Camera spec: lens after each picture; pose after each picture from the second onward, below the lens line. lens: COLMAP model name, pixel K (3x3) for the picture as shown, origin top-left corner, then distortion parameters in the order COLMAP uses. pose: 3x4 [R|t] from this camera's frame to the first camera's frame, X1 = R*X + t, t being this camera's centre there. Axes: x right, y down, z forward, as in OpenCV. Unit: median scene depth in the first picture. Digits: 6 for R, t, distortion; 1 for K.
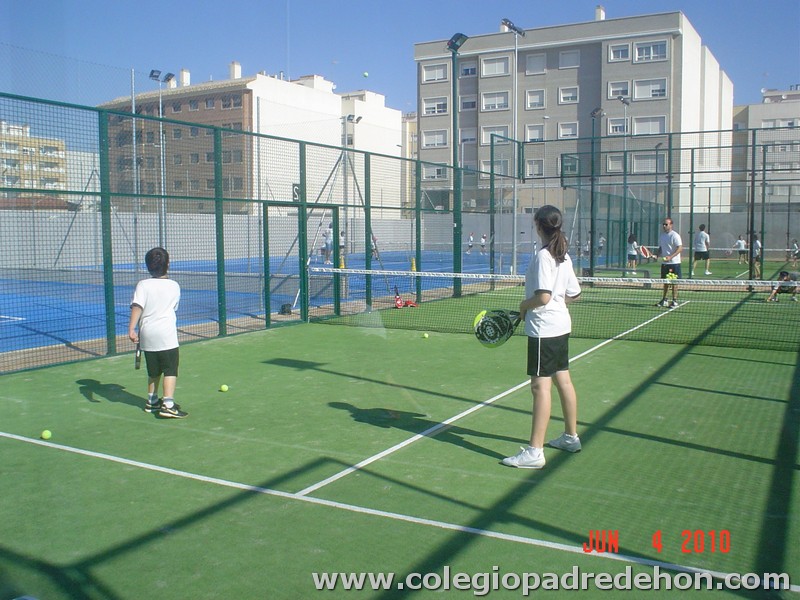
lens RADIAL K [[779.3, 0, 408.6], [0, 779.3, 299.3], [0, 0, 1]] dist [-0.126792, 0.102525]
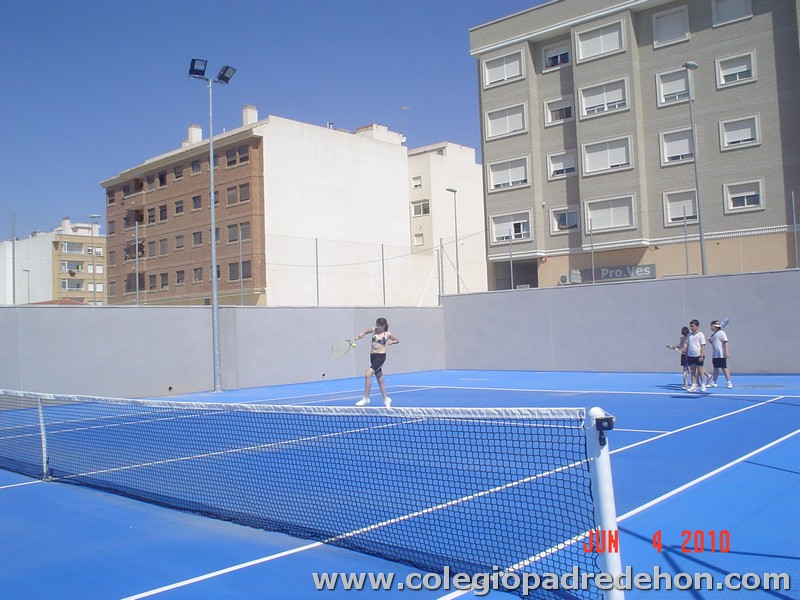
lens RADIAL K [[774.7, 0, 405.3], [0, 774.7, 300.5], [0, 0, 1]] dist [-0.127958, 0.096703]
pose [[0.978014, -0.043886, -0.203869, 0.074066], [0.018288, 0.991888, -0.125789, -0.035742], [0.207736, 0.119295, 0.970883, 0.413940]]
